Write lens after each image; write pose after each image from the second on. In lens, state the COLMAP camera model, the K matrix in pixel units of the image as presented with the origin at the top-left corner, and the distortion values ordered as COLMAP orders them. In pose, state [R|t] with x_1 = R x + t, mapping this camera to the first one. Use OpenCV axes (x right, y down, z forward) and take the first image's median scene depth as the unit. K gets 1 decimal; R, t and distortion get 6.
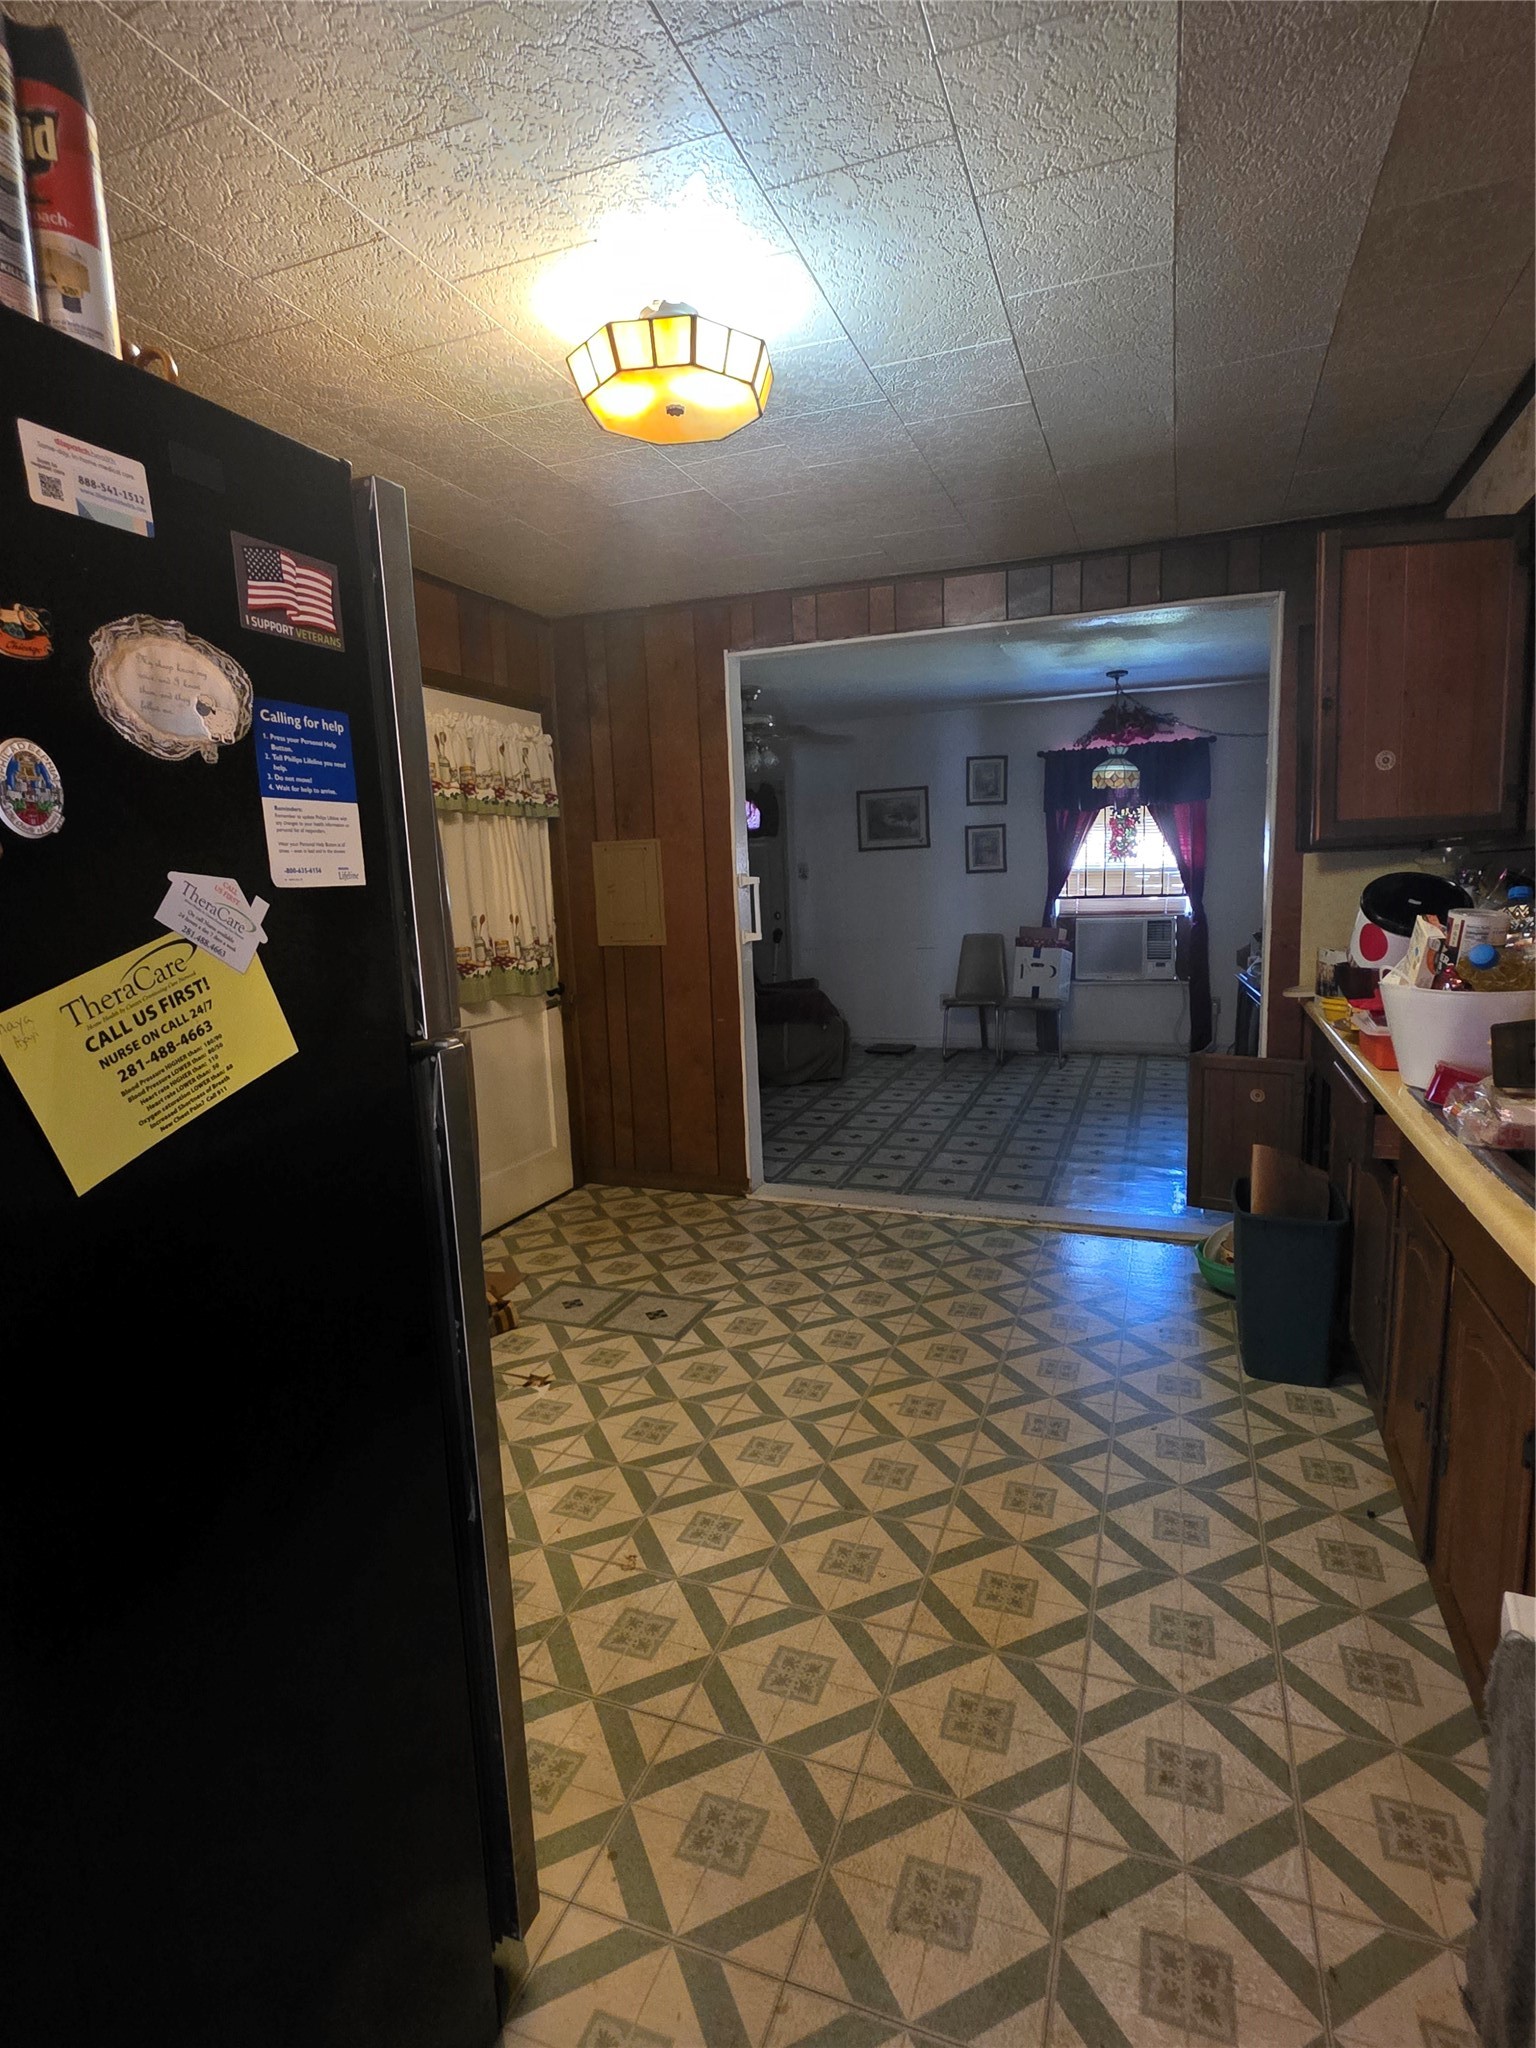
lens RADIAL K [[1012.1, 0, 793.3], [0, 1012.1, 1017.4], [0, 0, 1]] dist [0.000873, -0.000176]
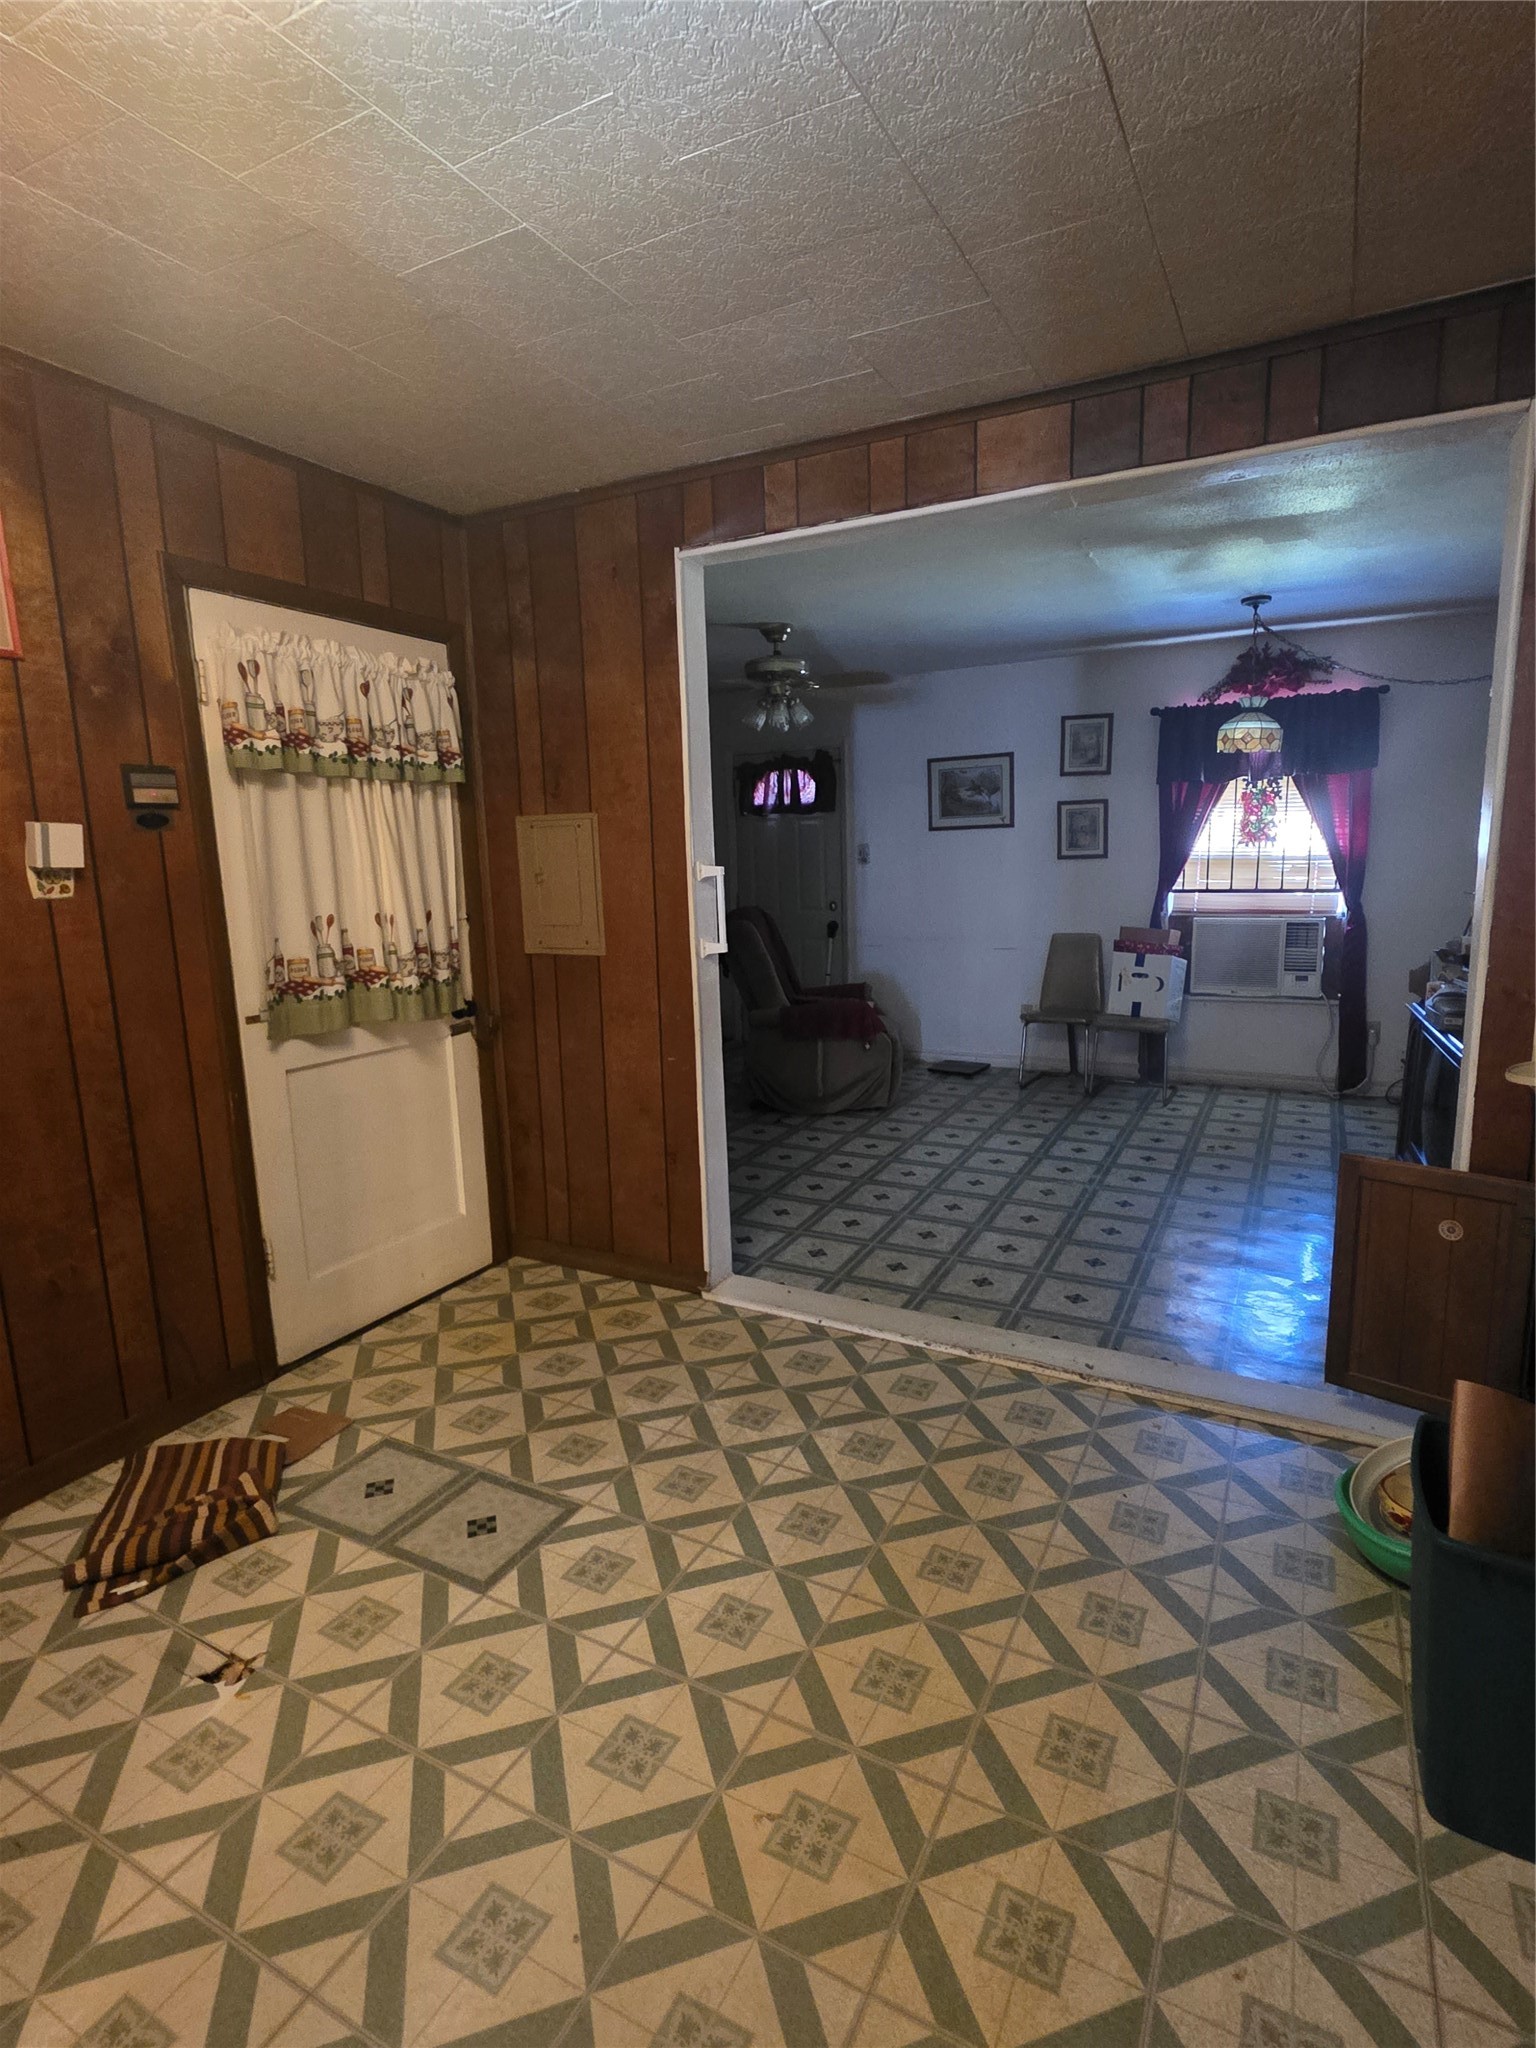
lens RADIAL K [[1012.1, 0, 793.3], [0, 1012.1, 1017.4], [0, 0, 1]] dist [0.000873, -0.000176]
pose [[0.992600, 0.030741, -0.117476, 0.064348], [-0.028199, 0.999332, 0.023242, -0.029727], [0.118112, -0.019757, 0.992804, 0.172504]]
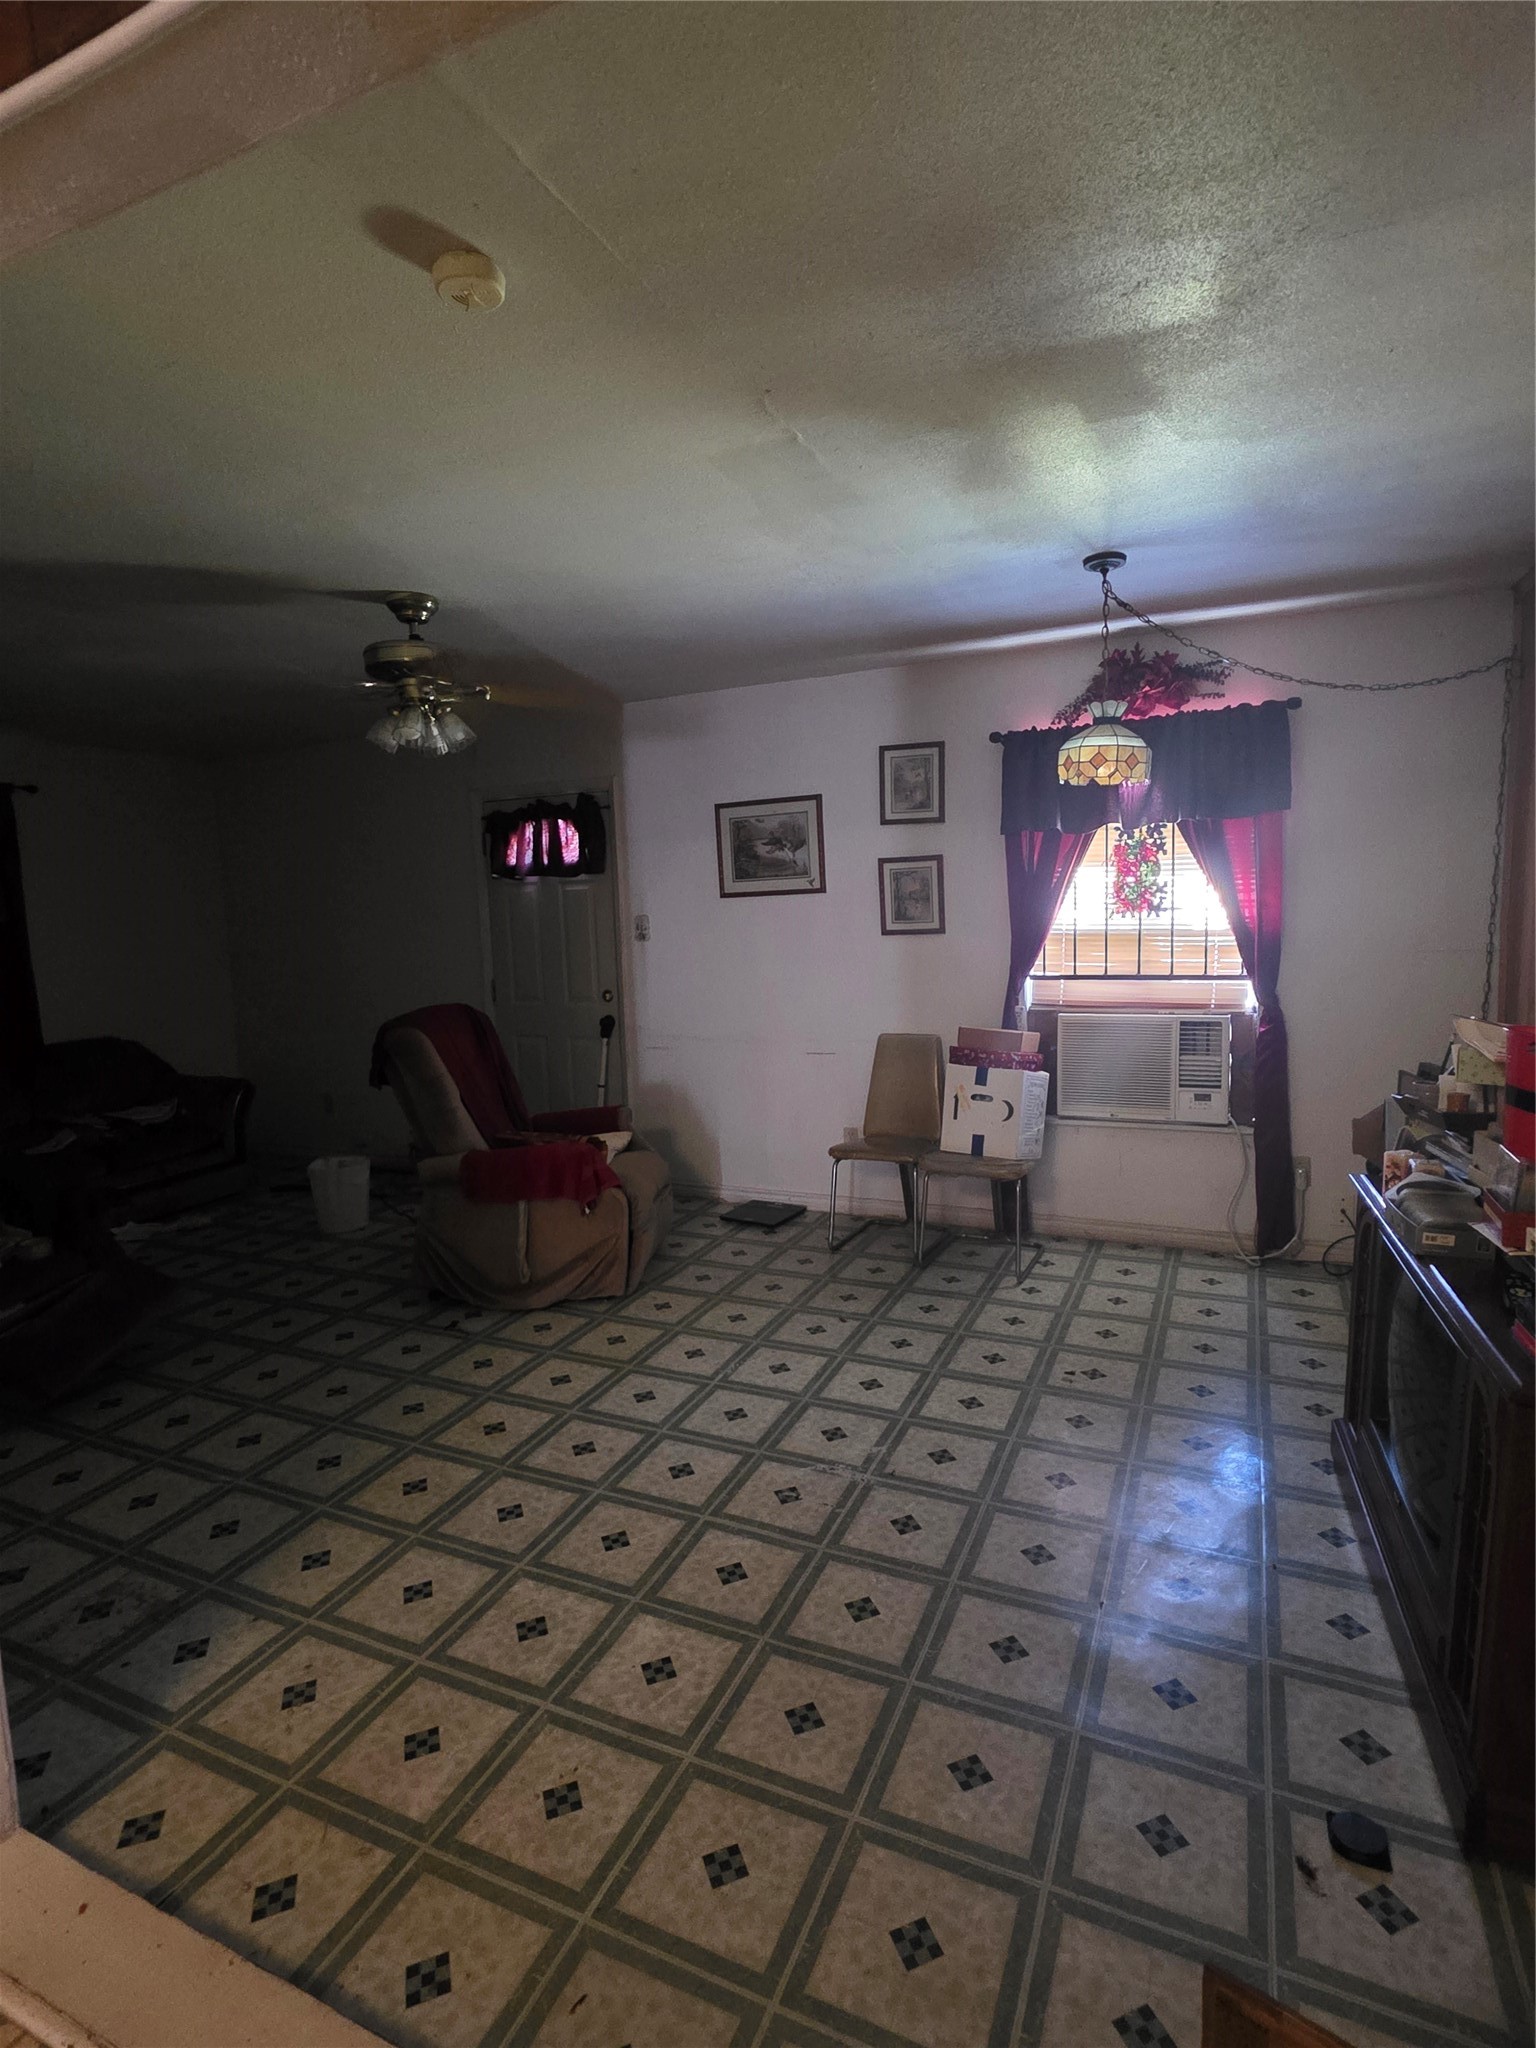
lens RADIAL K [[1012.1, 0, 793.3], [0, 1012.1, 1017.4], [0, 0, 1]] dist [0.000873, -0.000176]
pose [[0.997881, 0.012286, -0.063896, 0.172677], [-0.014857, 0.999093, -0.039916, -0.073571], [0.063348, 0.040781, 0.997158, 0.424153]]
